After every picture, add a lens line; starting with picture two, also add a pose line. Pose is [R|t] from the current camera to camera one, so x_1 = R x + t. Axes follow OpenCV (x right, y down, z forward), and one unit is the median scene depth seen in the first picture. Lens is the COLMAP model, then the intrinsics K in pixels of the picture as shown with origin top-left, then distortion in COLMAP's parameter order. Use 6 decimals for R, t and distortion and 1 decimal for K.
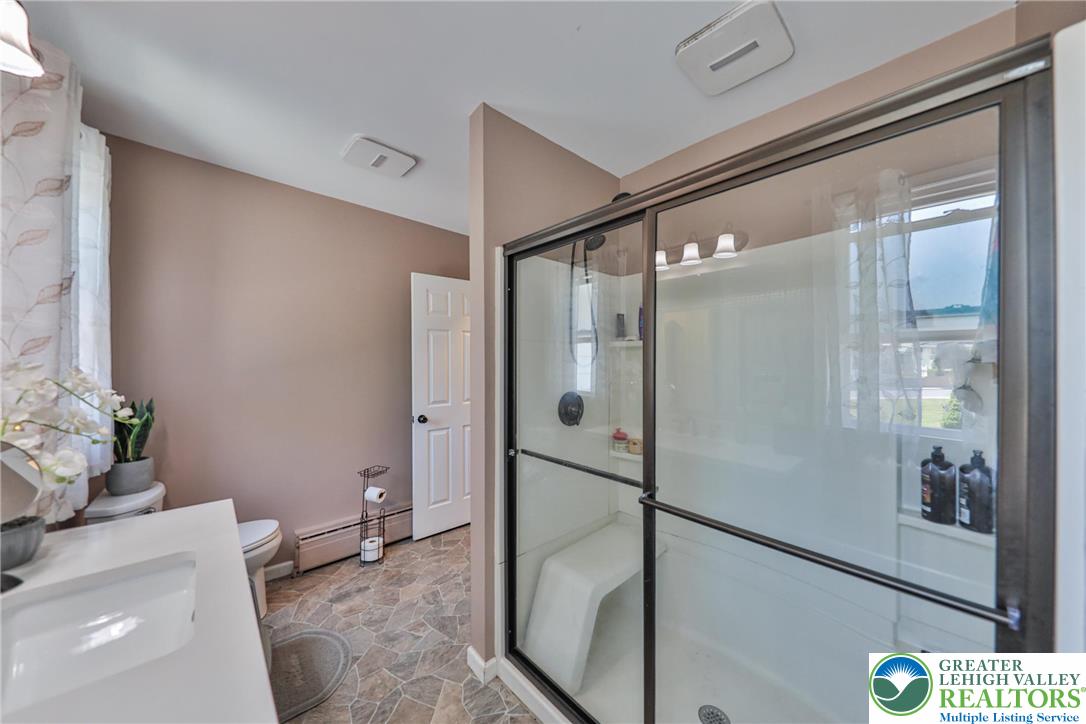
lens RADIAL K [[370.4, 0, 543.9], [0, 370.4, 358.9], [0, 0, 1]] dist [-0.000148, -0.000100]
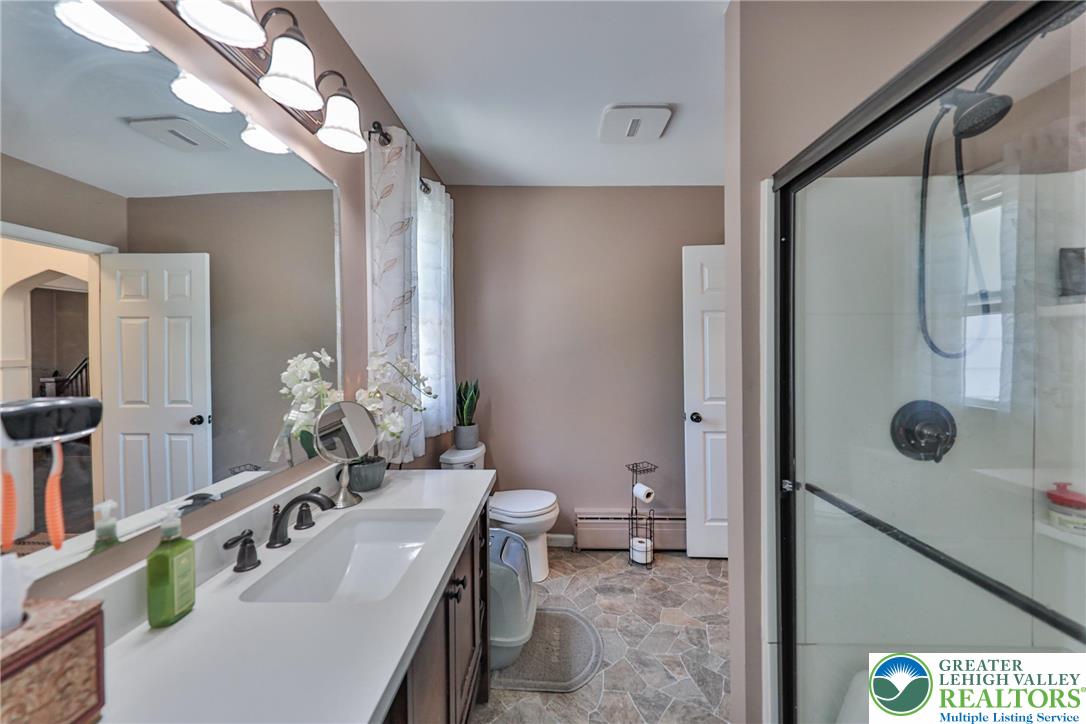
lens RADIAL K [[394.5, 0, 546.4], [0, 394.5, 352.3], [0, 0, 1]] dist [0.000932, -0.000454]
pose [[0.719695, -0.002292, -0.694286, 0.068807], [0.010861, 0.999909, 0.007957, 0.004121], [0.694205, -0.013268, 0.719655, 0.147628]]
